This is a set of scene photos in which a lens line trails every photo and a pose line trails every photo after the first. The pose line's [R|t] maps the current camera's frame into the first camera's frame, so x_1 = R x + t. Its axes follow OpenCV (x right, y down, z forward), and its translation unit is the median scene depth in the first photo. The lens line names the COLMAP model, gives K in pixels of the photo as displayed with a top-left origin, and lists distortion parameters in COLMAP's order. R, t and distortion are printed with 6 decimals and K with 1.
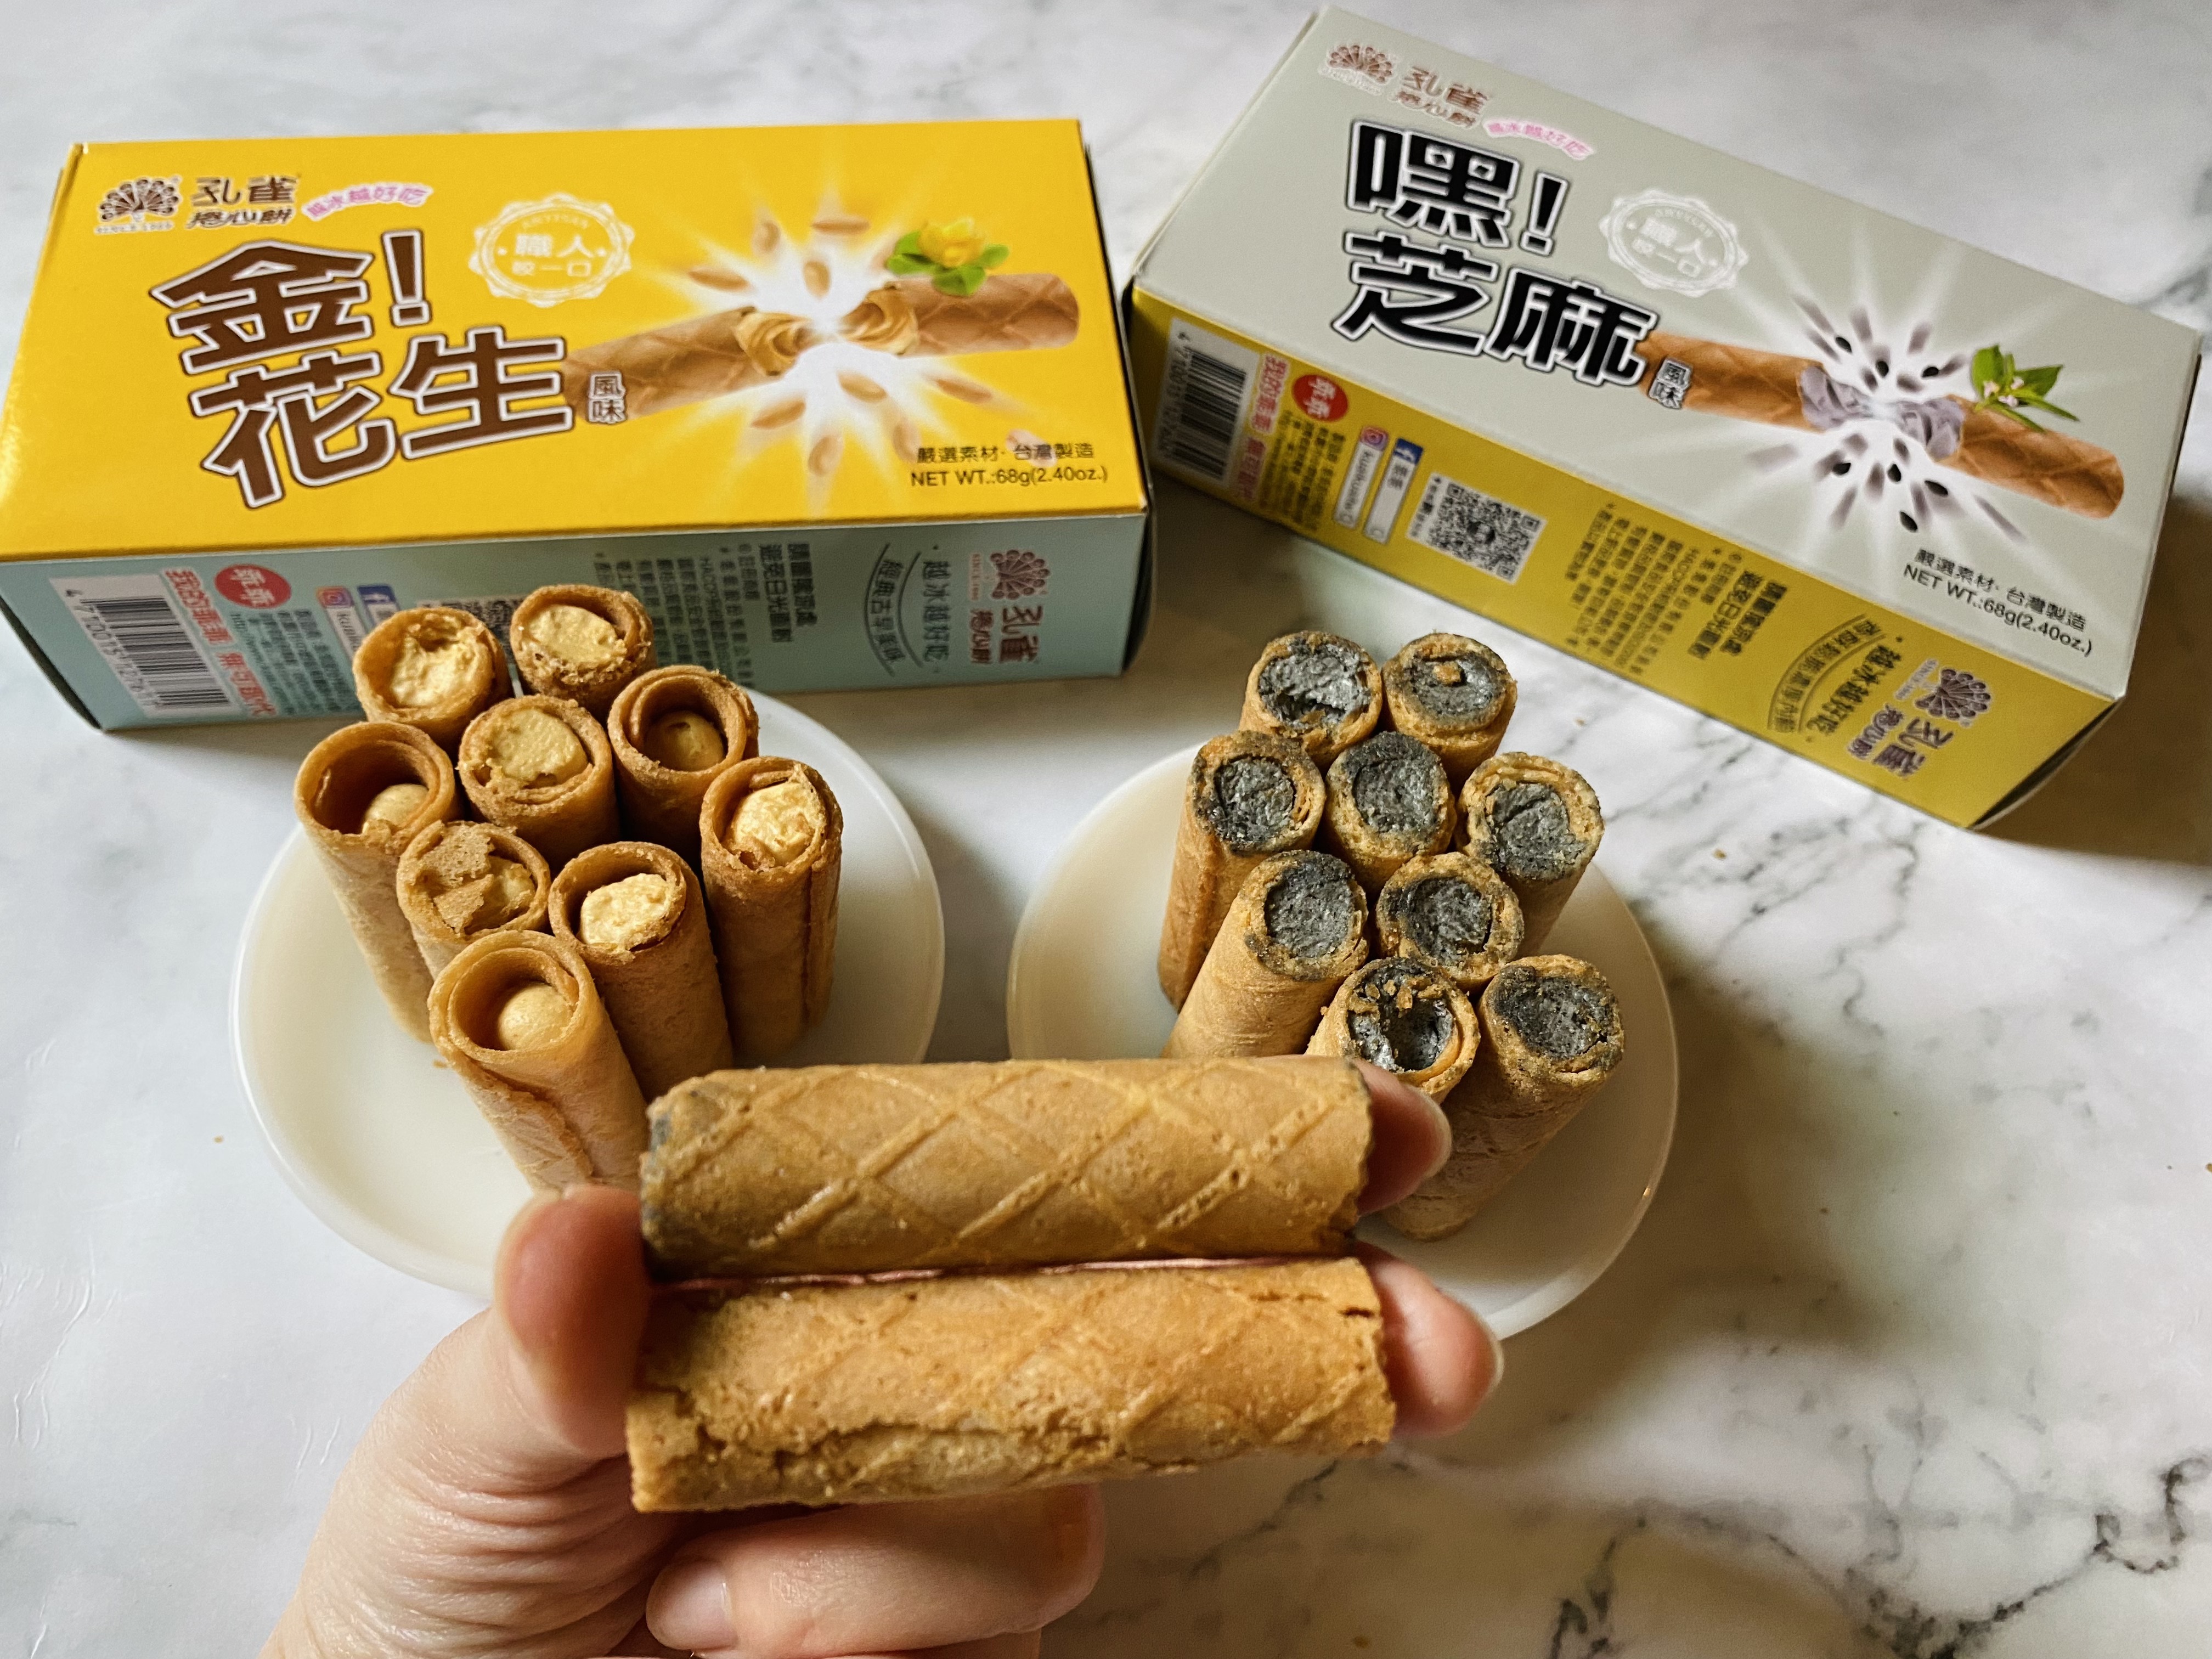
lens RADIAL K [[1682.4, 0, 1138.0], [0, 1682.4, 828.3], [0, 0, 1]] dist [-0.016628, 0.004350]
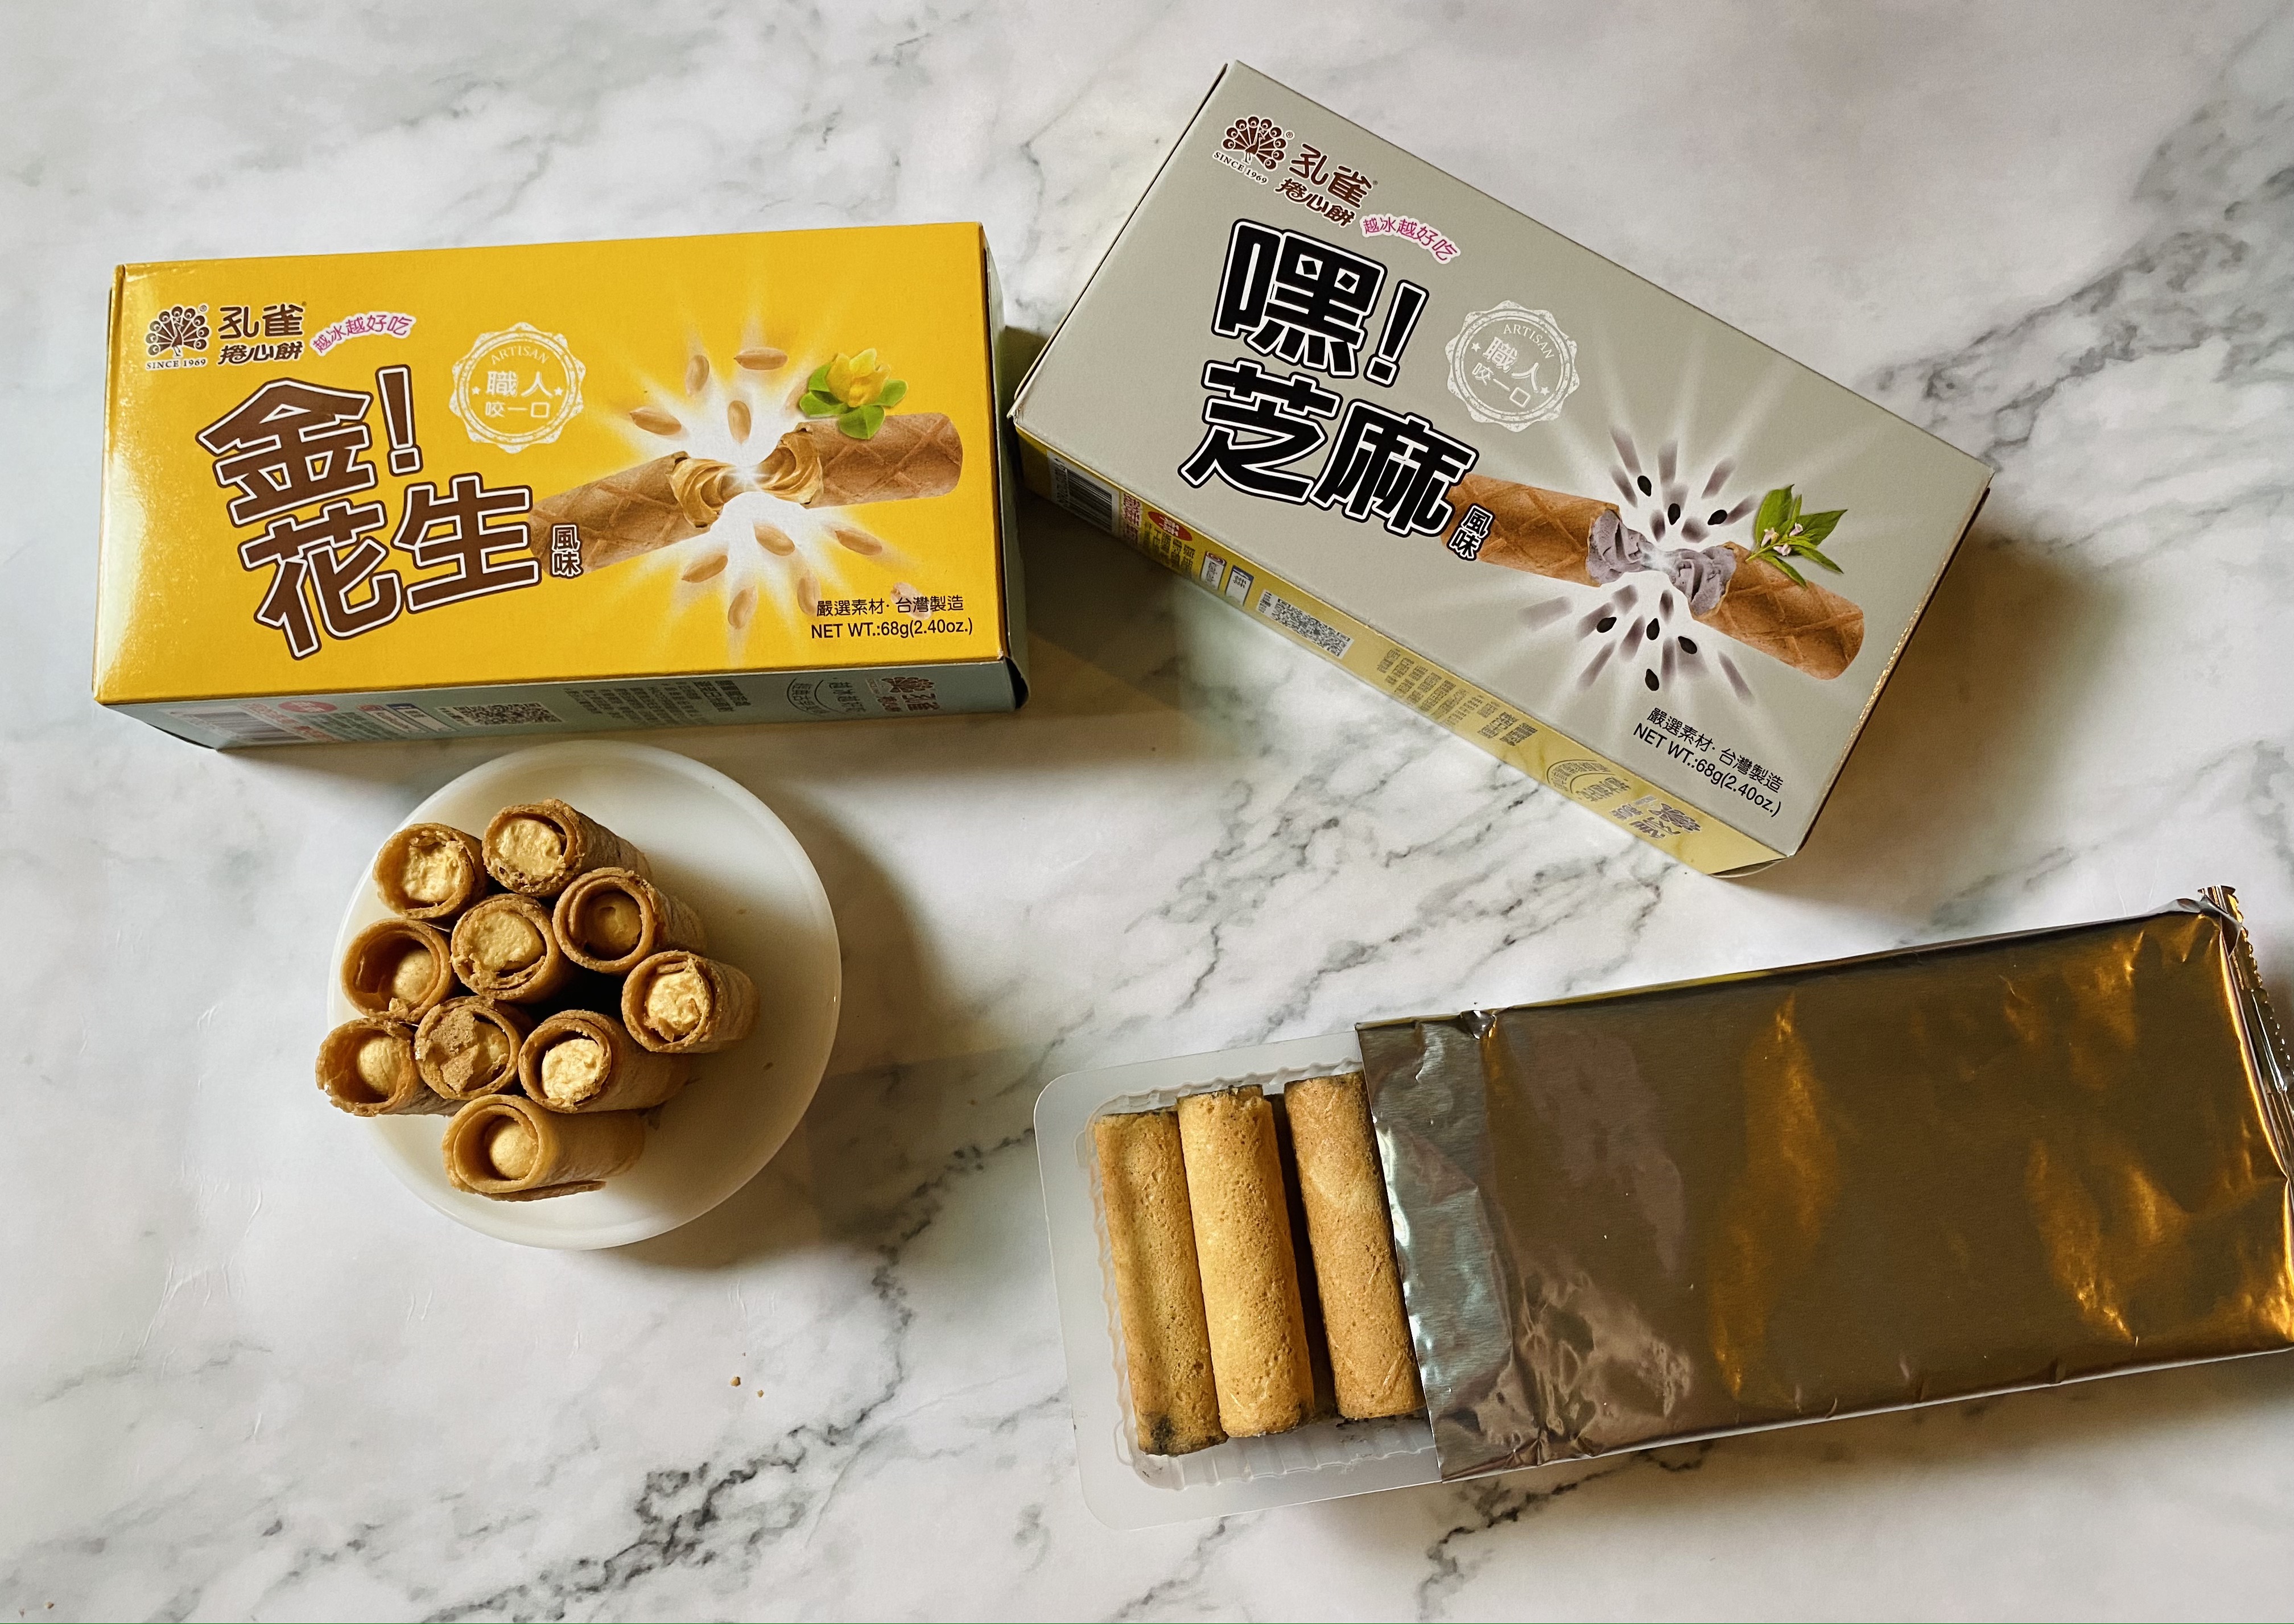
lens RADIAL K [[1687.2, 0, 1161.4], [0, 1687.2, 776.8], [0, 0, 1]] dist [0.037665, -0.083934]
pose [[0.995067, 0.066031, -0.074033, 0.205853], [-0.037210, 0.940238, 0.338478, -0.501845], [0.091959, -0.334053, 0.938058, -0.168443]]
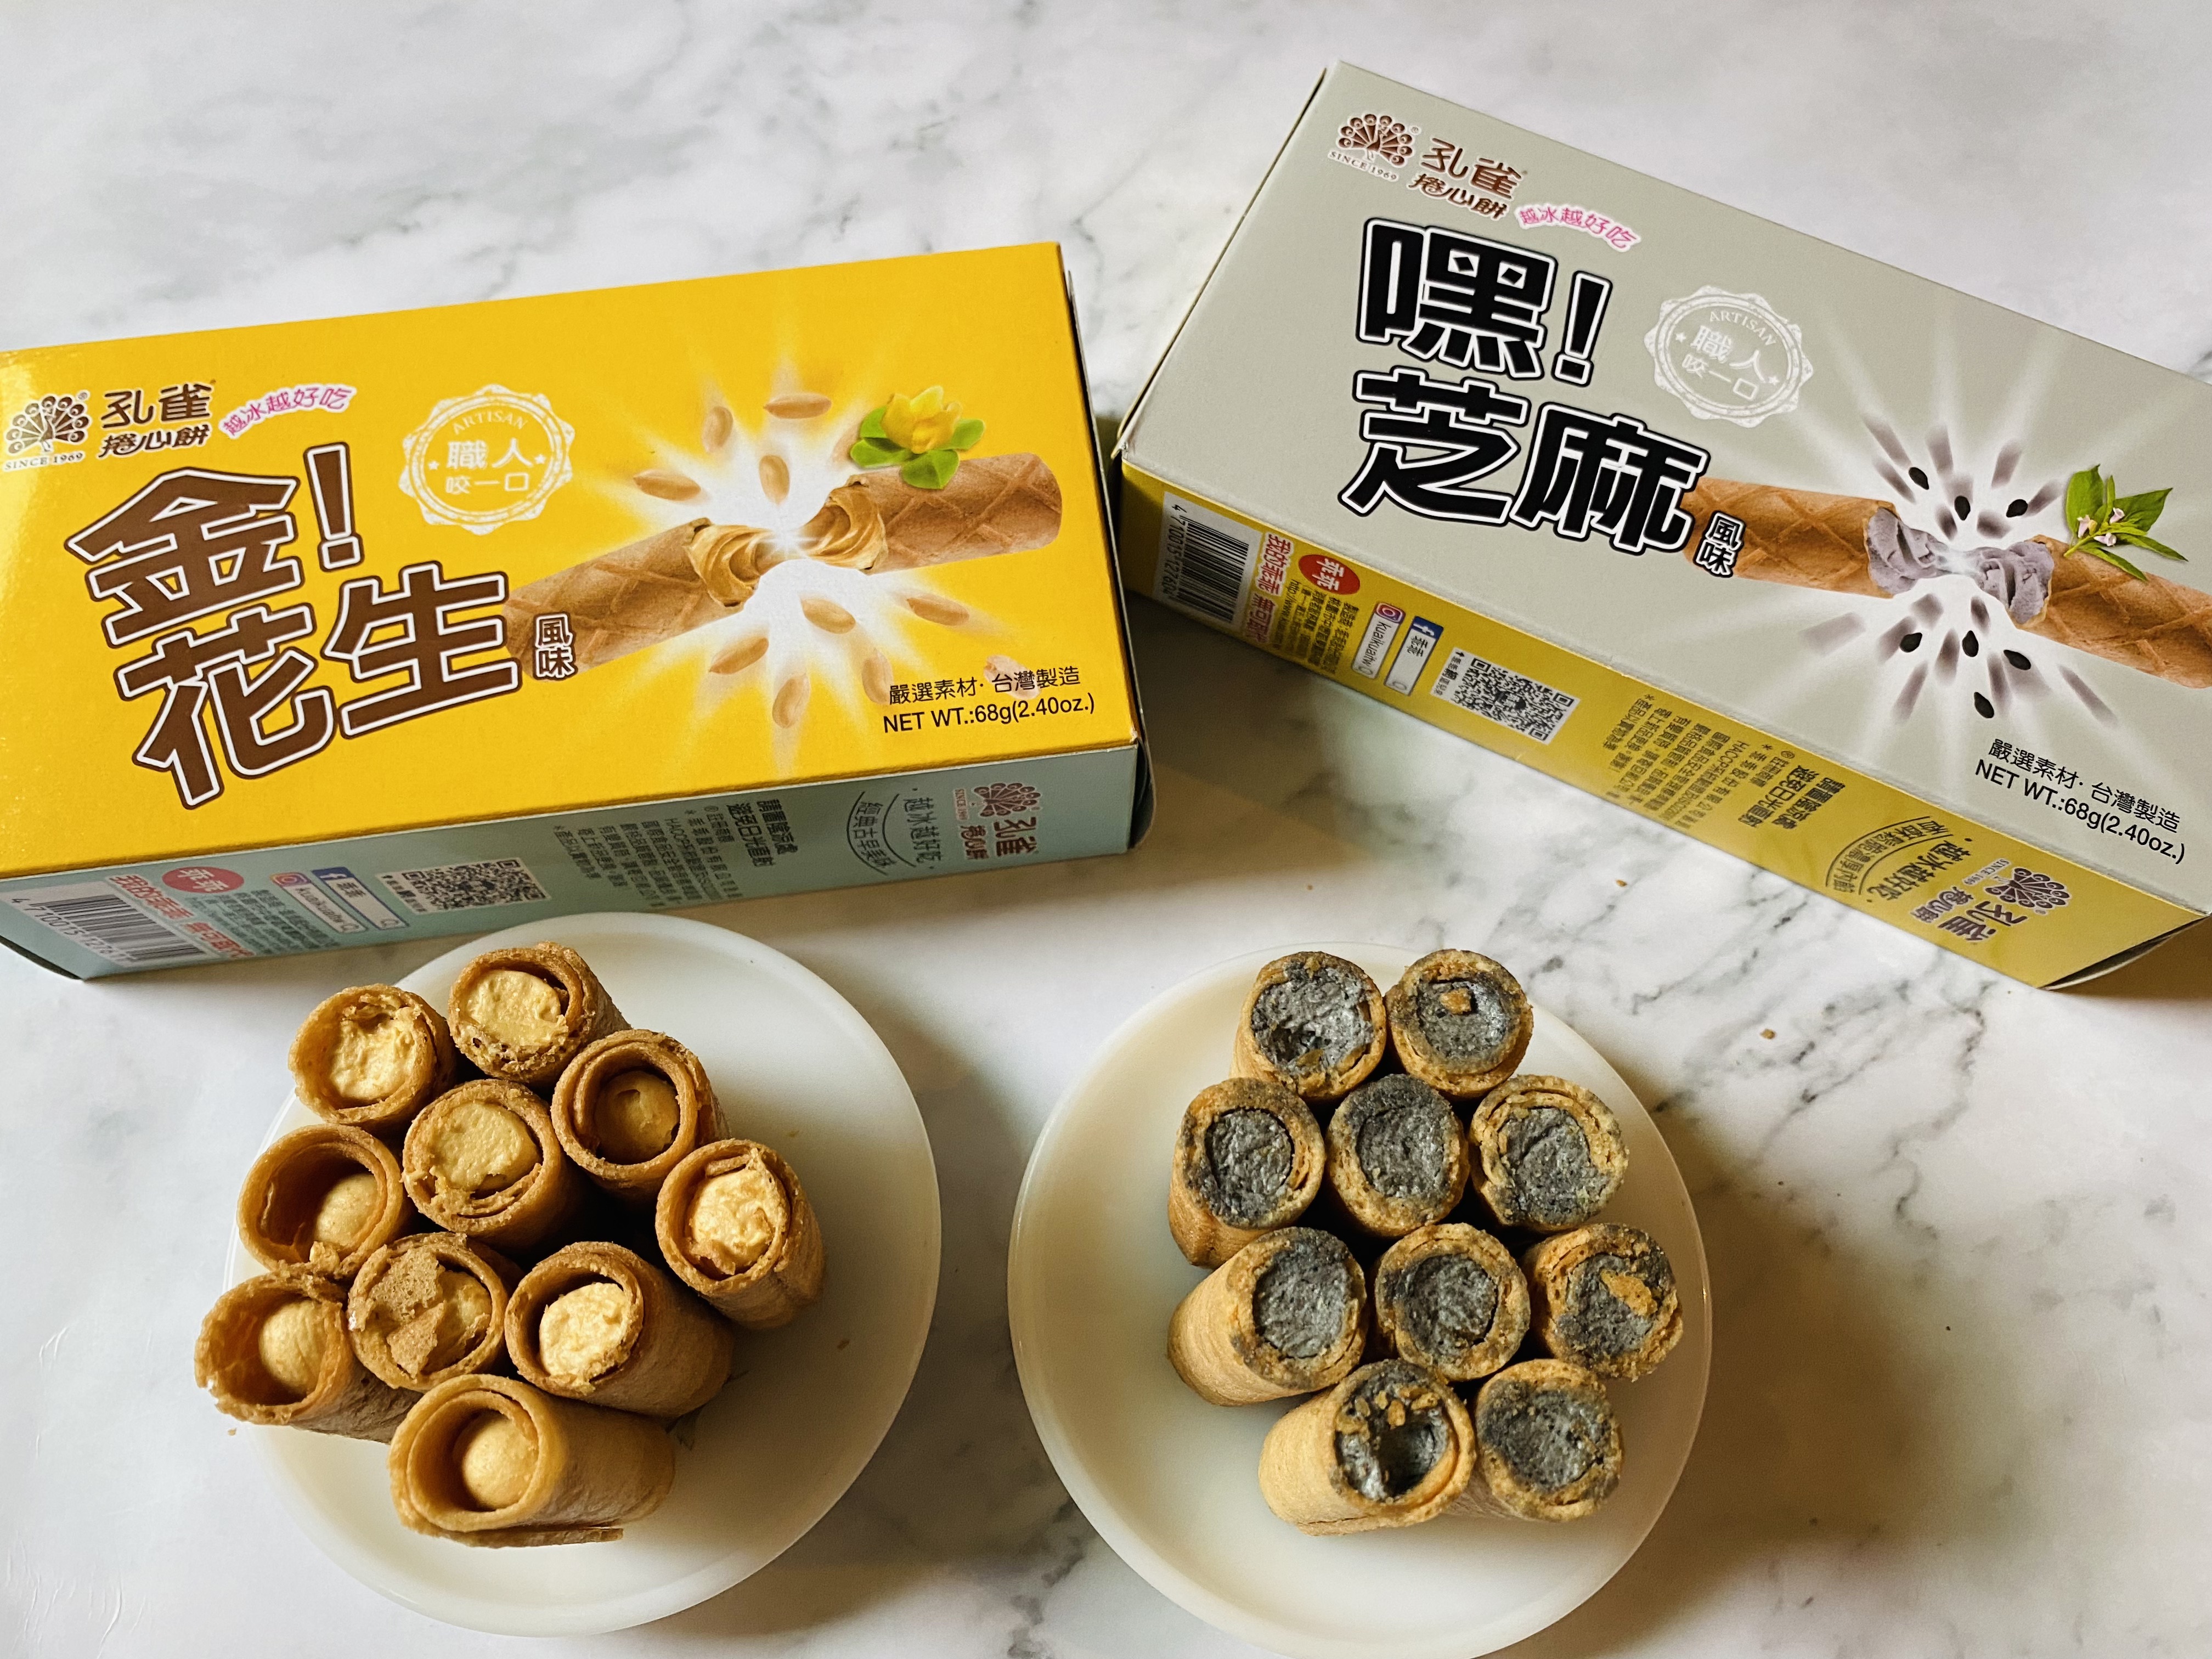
lens RADIAL K [[1677.0, 0, 1135.9], [0, 1677.0, 823.5], [0, 0, 1]] dist [-0.005177, -0.012385]
pose [[0.998330, -0.029708, -0.049547, 0.045221], [0.036382, 0.989517, 0.139759, -0.259117], [0.044876, -0.141328, 0.988945, 0.076472]]
